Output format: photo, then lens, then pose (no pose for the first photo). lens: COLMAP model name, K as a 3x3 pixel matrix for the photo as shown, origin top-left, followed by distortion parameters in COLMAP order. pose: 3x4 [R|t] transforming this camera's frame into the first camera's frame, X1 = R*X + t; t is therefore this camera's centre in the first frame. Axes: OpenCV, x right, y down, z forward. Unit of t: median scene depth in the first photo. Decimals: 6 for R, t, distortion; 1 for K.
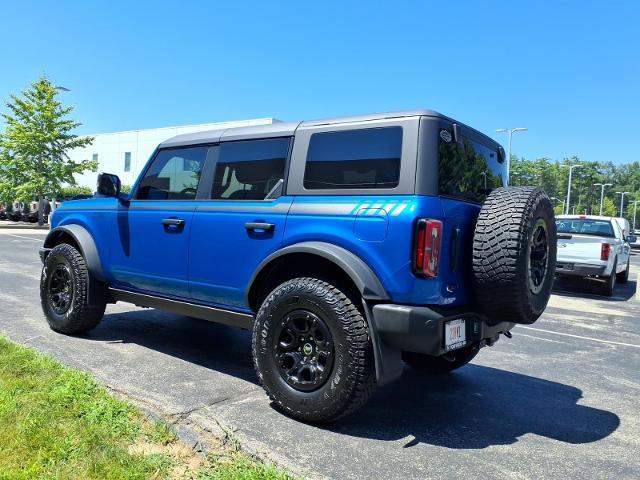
lens RADIAL K [[518.7, 0, 311.9], [0, 518.7, 240.5], [0, 0, 1]] dist [0.059414, -0.088821]
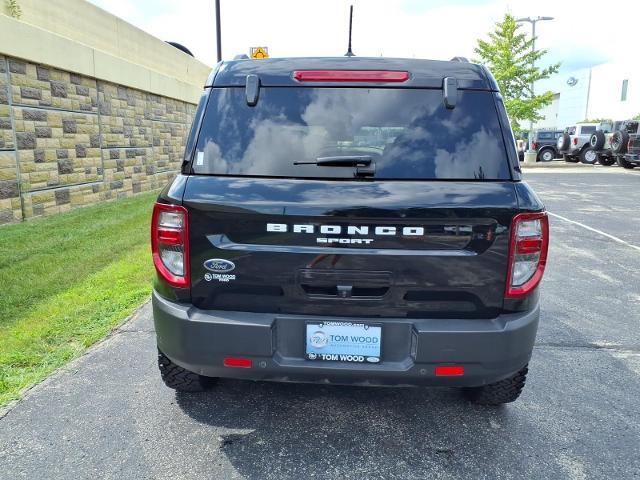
lens RADIAL K [[518.1, 0, 298.1], [0, 518.1, 240.3], [0, 0, 1]] dist [0.015731, -0.005792]
pose [[0.546166, 0.098611, -0.831853, 0.897757], [0.002464, 0.992853, 0.119314, -0.016923], [0.837674, -0.067215, 0.542019, 0.667820]]
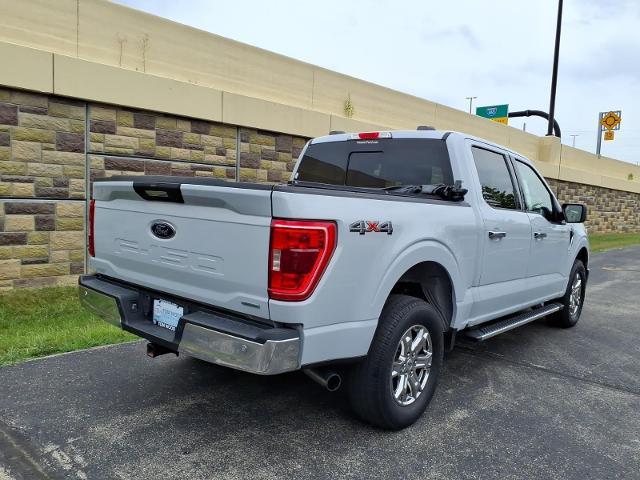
lens RADIAL K [[505.7, 0, 296.3], [0, 505.7, 240.3], [0, 0, 1]] dist [0.007341, -0.004980]
pose [[-0.098407, 0.018837, -0.994968, 1.557290], [-0.075734, 0.996780, 0.026362, 0.013841], [0.992260, 0.077947, -0.096664, 1.052172]]
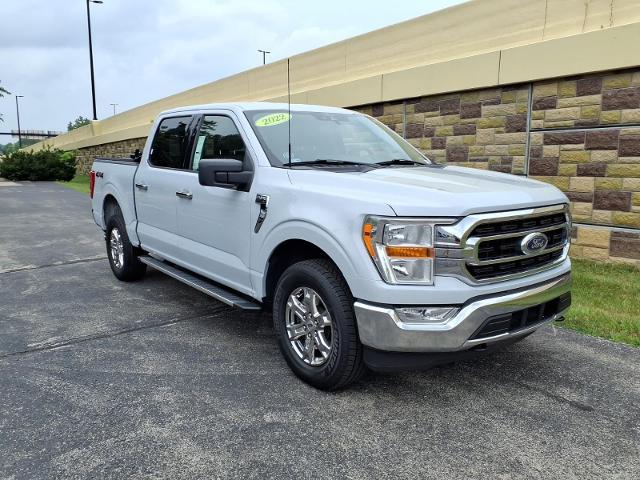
lens RADIAL K [[500.7, 0, 323.0], [0, 500.7, 242.3], [0, 0, 1]] dist [0.003576, -0.001422]
pose [[-0.966258, -0.101595, 0.236692, -0.457145], [-0.054181, 0.978535, 0.198832, -0.162391], [-0.251812, 0.179299, -0.951022, 2.662676]]
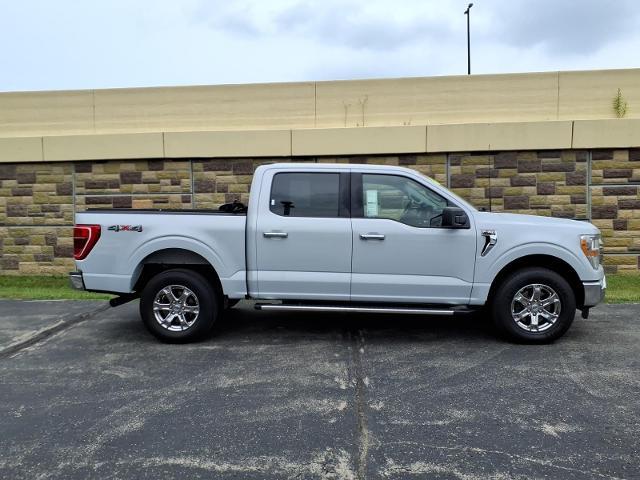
lens RADIAL K [[476.2, 0, 307.5], [0, 476.2, 257.4], [0, 0, 1]] dist [0.104675, -0.184722]
pose [[-0.835349, -0.005876, -0.549689, 1.123647], [-0.057079, 0.995465, 0.076101, -0.050082], [0.546749, 0.094947, -0.831896, 2.638270]]
